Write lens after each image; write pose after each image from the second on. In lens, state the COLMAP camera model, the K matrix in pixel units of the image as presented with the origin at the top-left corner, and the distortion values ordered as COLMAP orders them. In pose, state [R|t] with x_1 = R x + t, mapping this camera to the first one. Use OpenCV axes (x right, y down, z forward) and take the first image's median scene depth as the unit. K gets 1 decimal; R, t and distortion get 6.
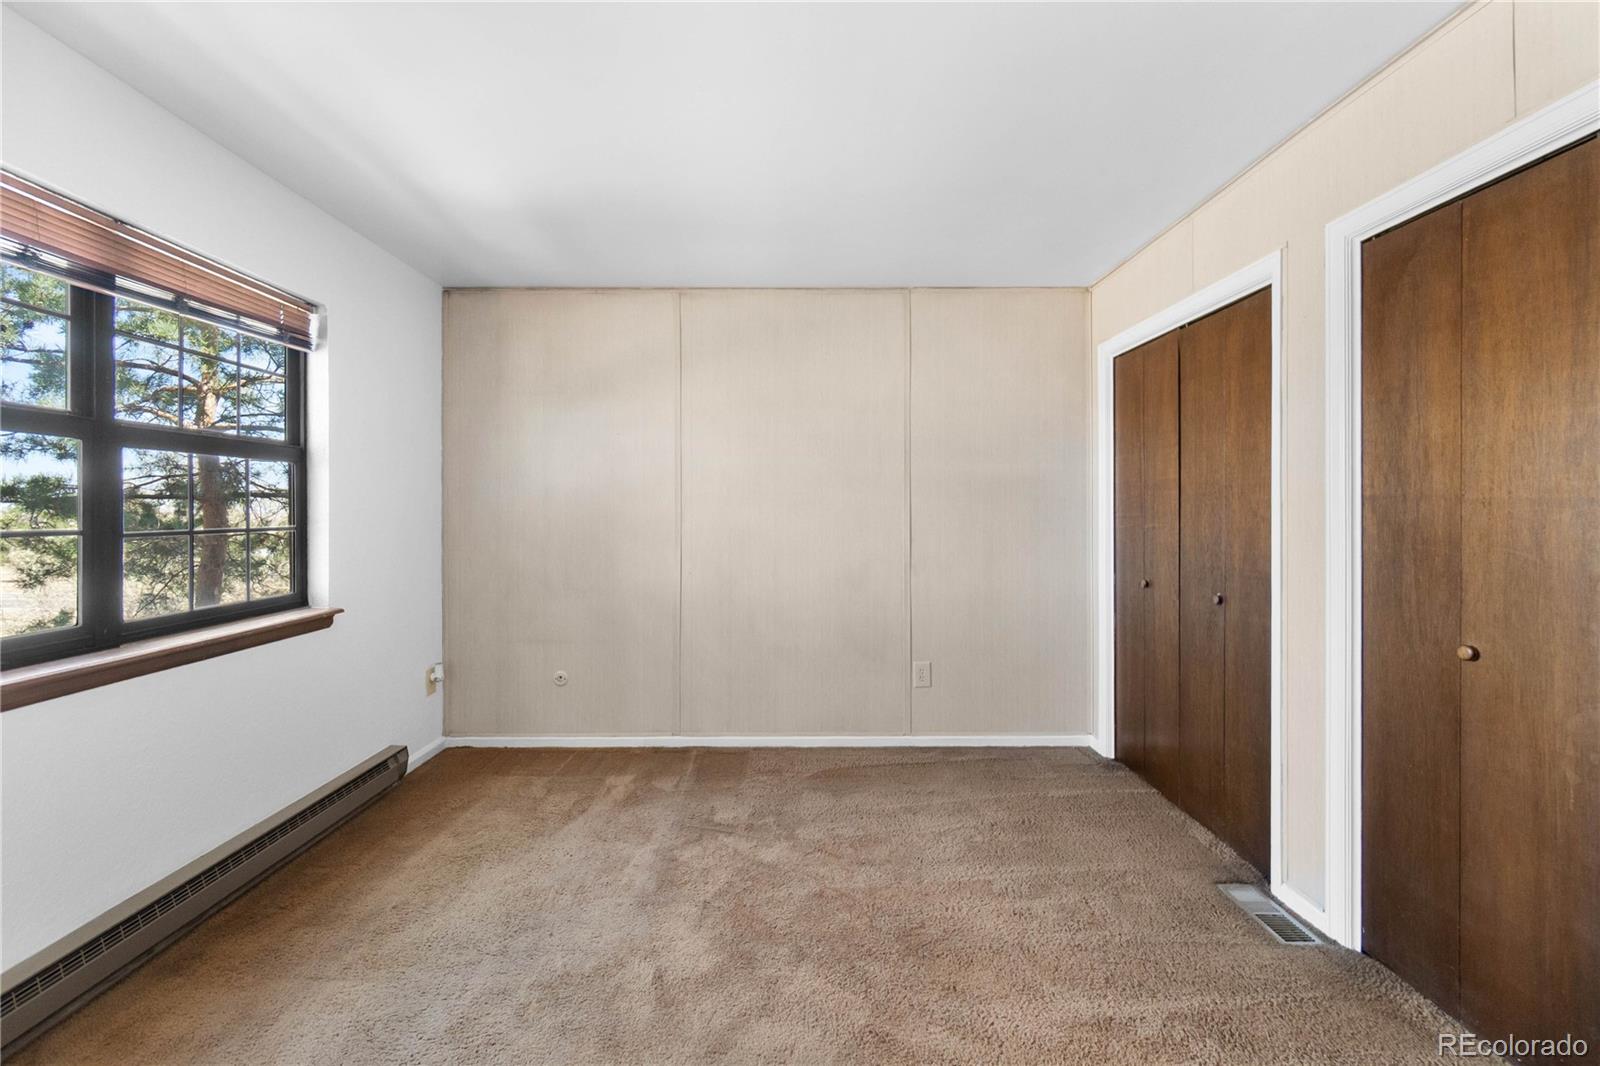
lens RADIAL K [[708.8, 0, 785.2], [0, 708.8, 518.5], [0, 0, 1]] dist [-0.000646, 0.000172]
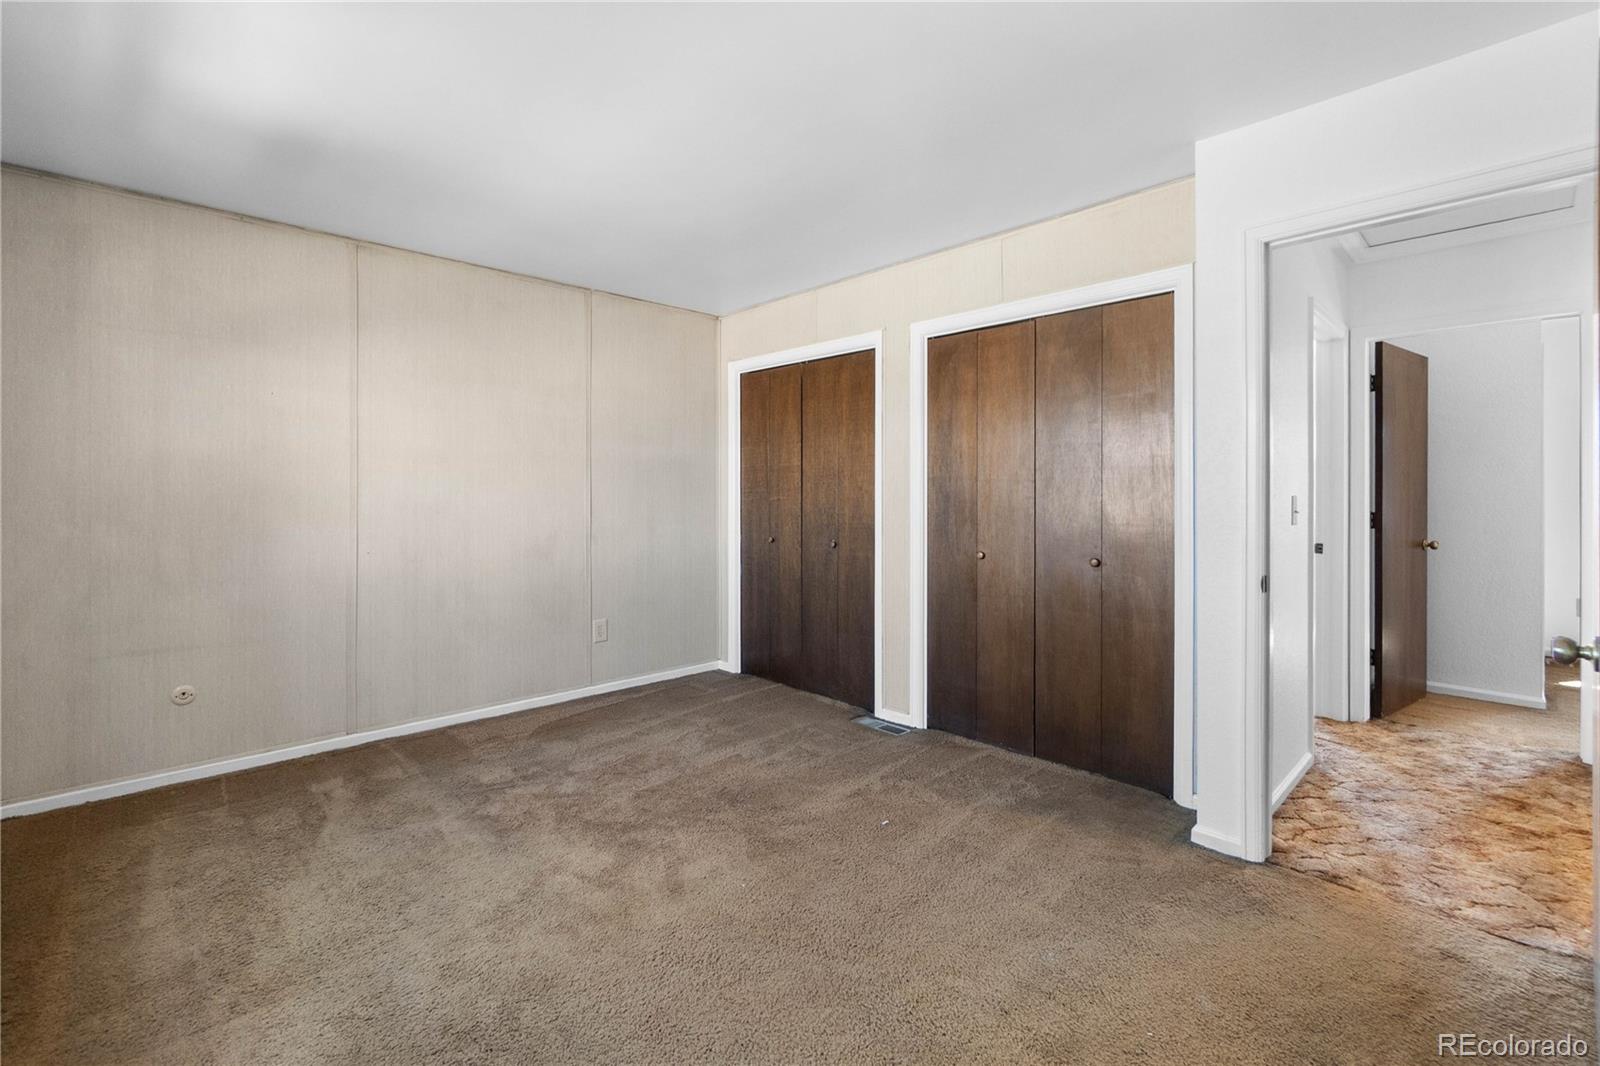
lens RADIAL K [[727.1, 0, 794.1], [0, 727.1, 504.5], [0, 0, 1]] dist [-0.001050, 0.000205]
pose [[0.720361, -0.008514, 0.693547, -0.520160], [0.006919, 0.999963, 0.005090, 0.017781], [-0.693565, 0.001132, 0.720393, -0.077819]]
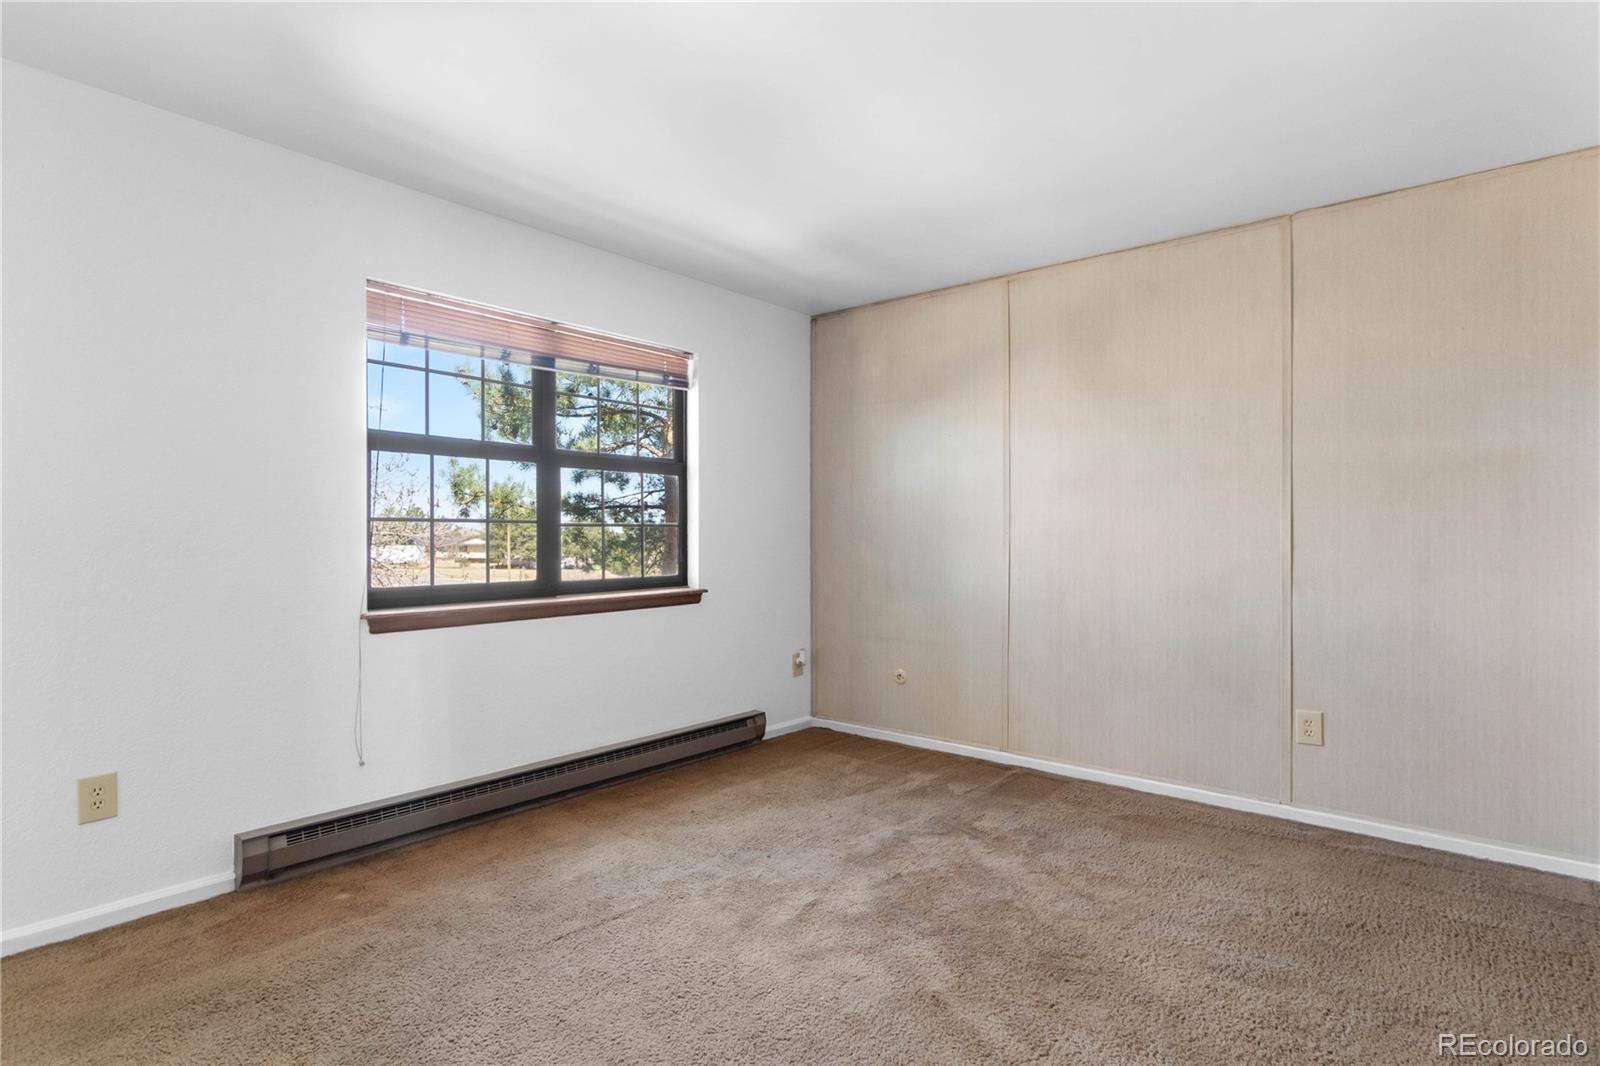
lens RADIAL K [[830.5, 0, 773.1], [0, 830.5, 543.1], [0, 0, 1]] dist [0.004183, 0.001093]
pose [[0.754160, 0.012121, -0.656579, 0.451752], [-0.010574, 0.999924, 0.006314, 0.034615], [0.656605, 0.002181, 0.754231, -0.045670]]
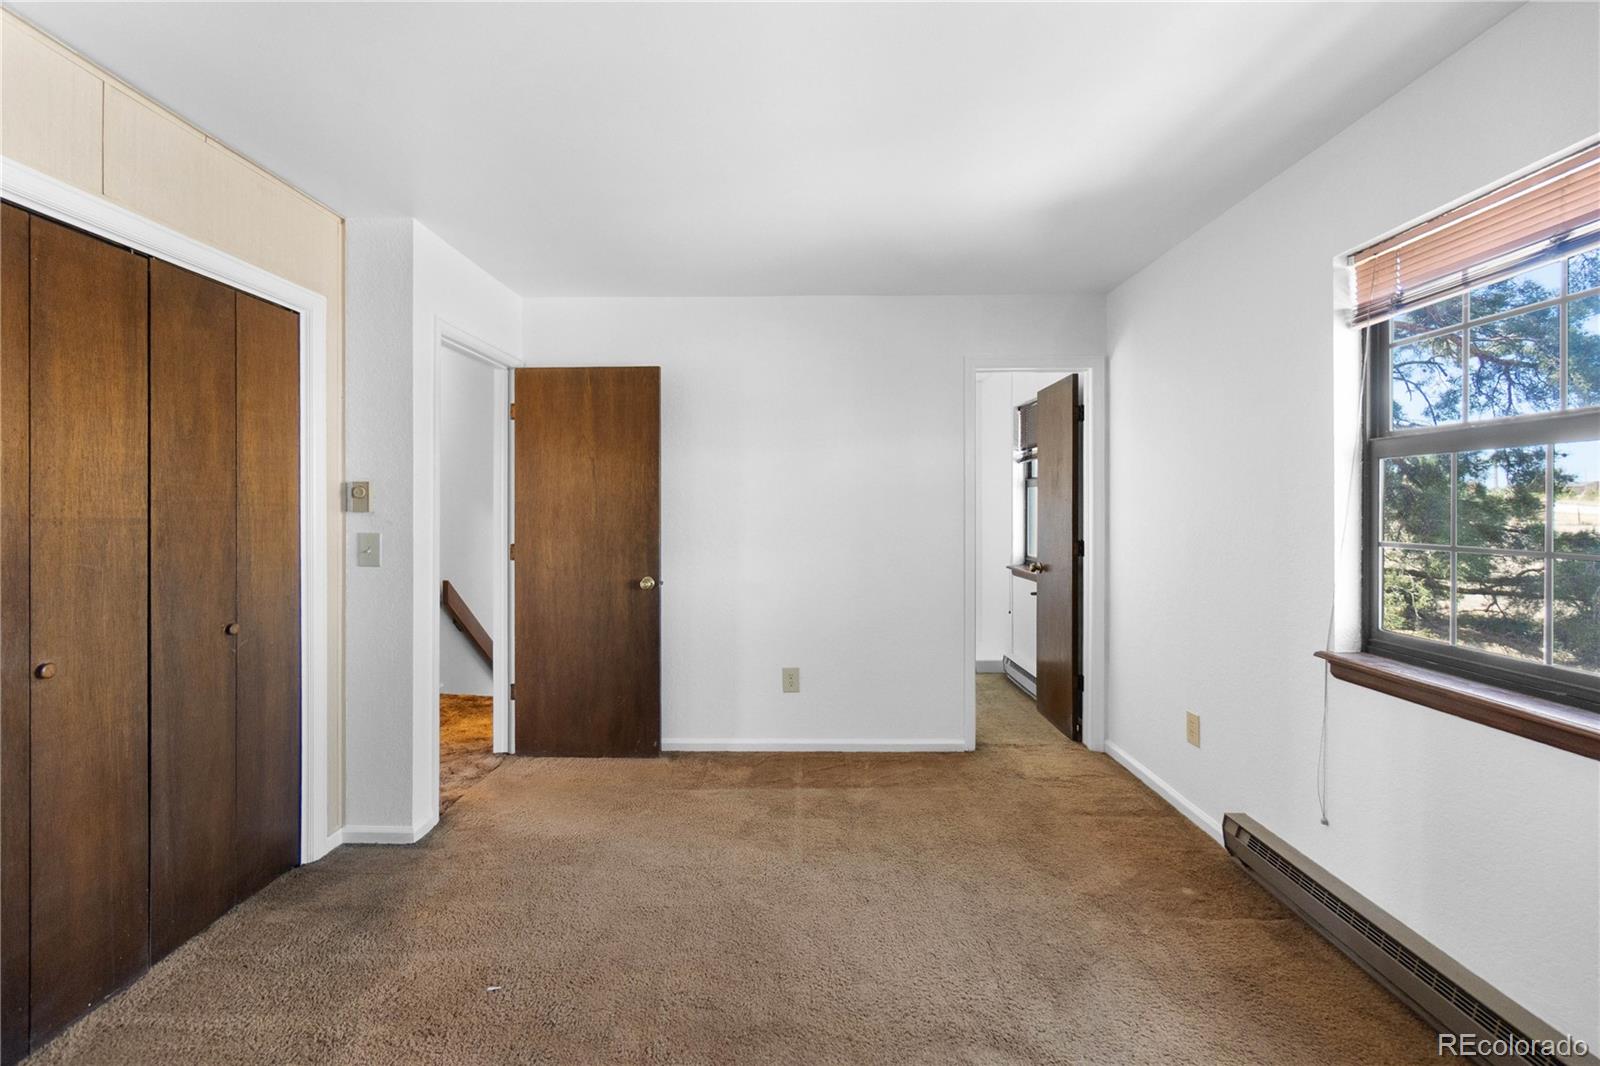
lens RADIAL K [[690.7, 0, 795.2], [0, 690.7, 516.5], [0, 0, 1]] dist [-0.006803, 0.000107]
pose [[-0.999972, 0.002262, 0.007160, -0.068934], [0.002456, 0.999624, 0.027303, -0.033131], [-0.007095, 0.027320, -0.999602, 1.186740]]
